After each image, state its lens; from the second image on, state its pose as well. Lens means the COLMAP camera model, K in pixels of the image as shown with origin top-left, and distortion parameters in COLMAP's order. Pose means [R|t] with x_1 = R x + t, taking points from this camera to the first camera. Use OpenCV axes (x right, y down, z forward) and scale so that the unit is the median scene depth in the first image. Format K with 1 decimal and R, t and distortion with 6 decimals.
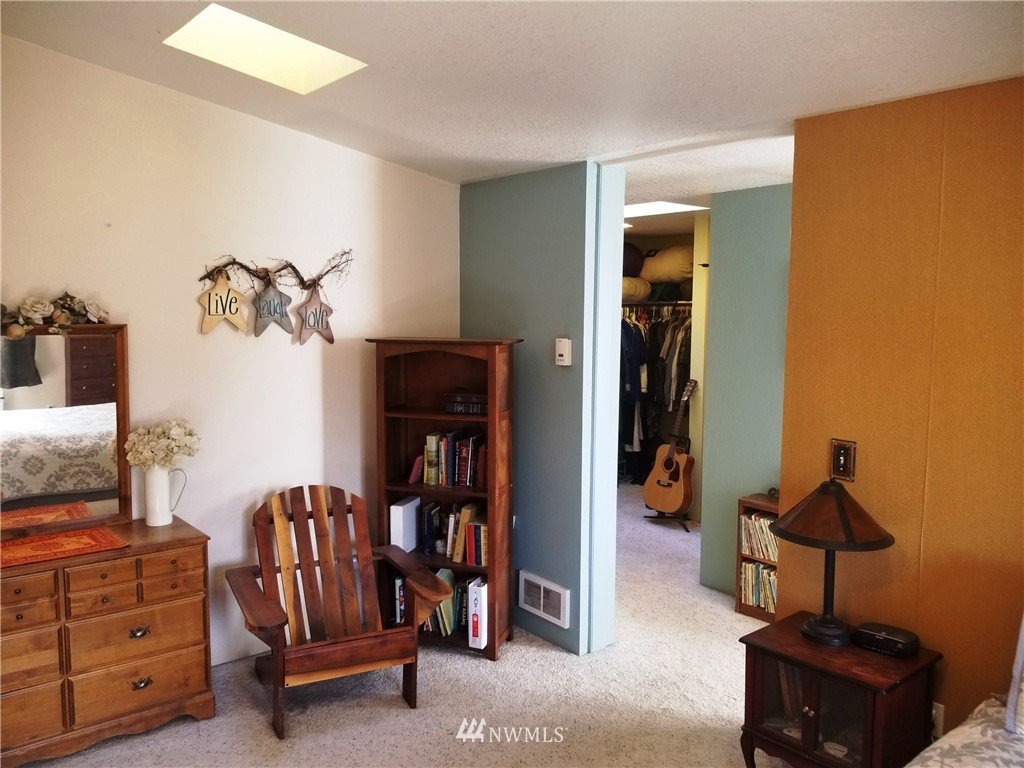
lens RADIAL K [[798.8, 0, 489.7], [0, 798.8, 372.3], [0, 0, 1]] dist [0.087531, -0.160027]
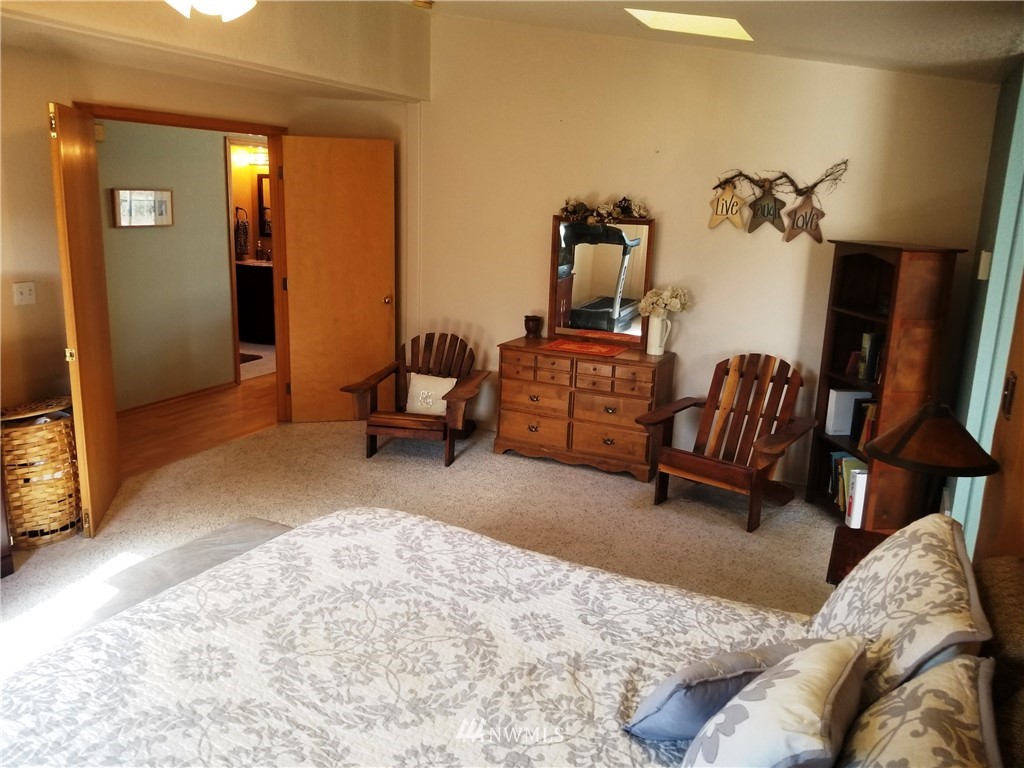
lens RADIAL K [[798.8, 0, 489.7], [0, 798.8, 372.3], [0, 0, 1]] dist [0.087531, -0.160027]
pose [[0.397840, 0.200252, -0.895334, 0.743166], [-0.104415, 0.979431, 0.172664, -0.004996], [0.911493, 0.024794, 0.410567, 0.093198]]
